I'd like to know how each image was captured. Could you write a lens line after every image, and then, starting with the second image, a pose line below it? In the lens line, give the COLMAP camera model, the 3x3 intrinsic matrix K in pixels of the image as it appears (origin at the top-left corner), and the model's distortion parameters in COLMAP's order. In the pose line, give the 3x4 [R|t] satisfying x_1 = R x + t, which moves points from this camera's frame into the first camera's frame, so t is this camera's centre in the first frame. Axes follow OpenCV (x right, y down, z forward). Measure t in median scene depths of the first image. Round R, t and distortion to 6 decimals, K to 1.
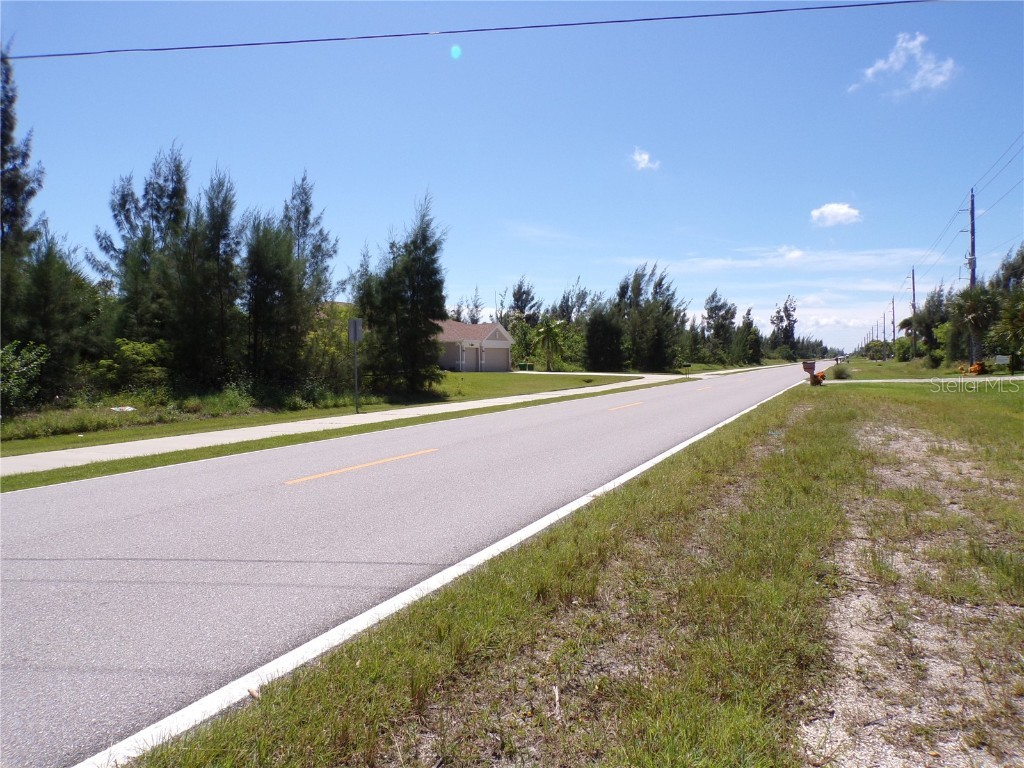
lens RADIAL K [[686.4, 0, 507.3], [0, 686.4, 386.5], [0, 0, 1]] dist [-0.001450, 0.004588]
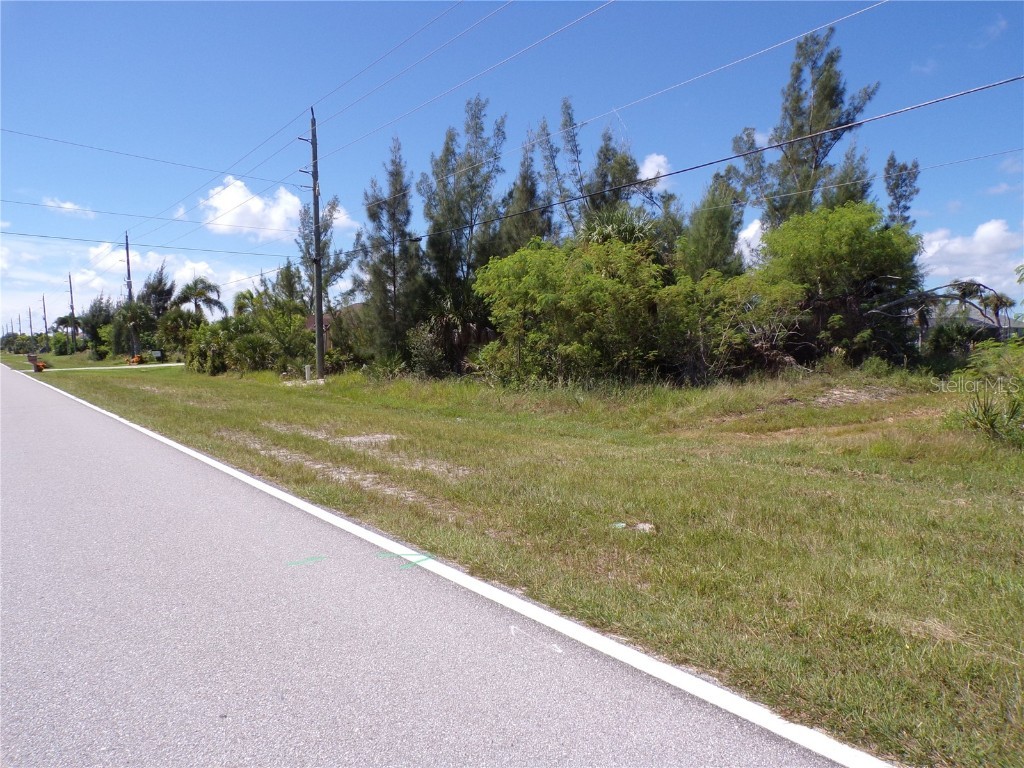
lens RADIAL K [[713.5, 0, 513.2], [0, 713.5, 378.2], [0, 0, 1]] dist [-0.004776, 0.008744]
pose [[0.437249, -0.031024, 0.898805, -0.244472], [0.034677, 0.999243, 0.017621, 0.010551], [-0.898672, 0.023463, 0.437994, -0.280568]]
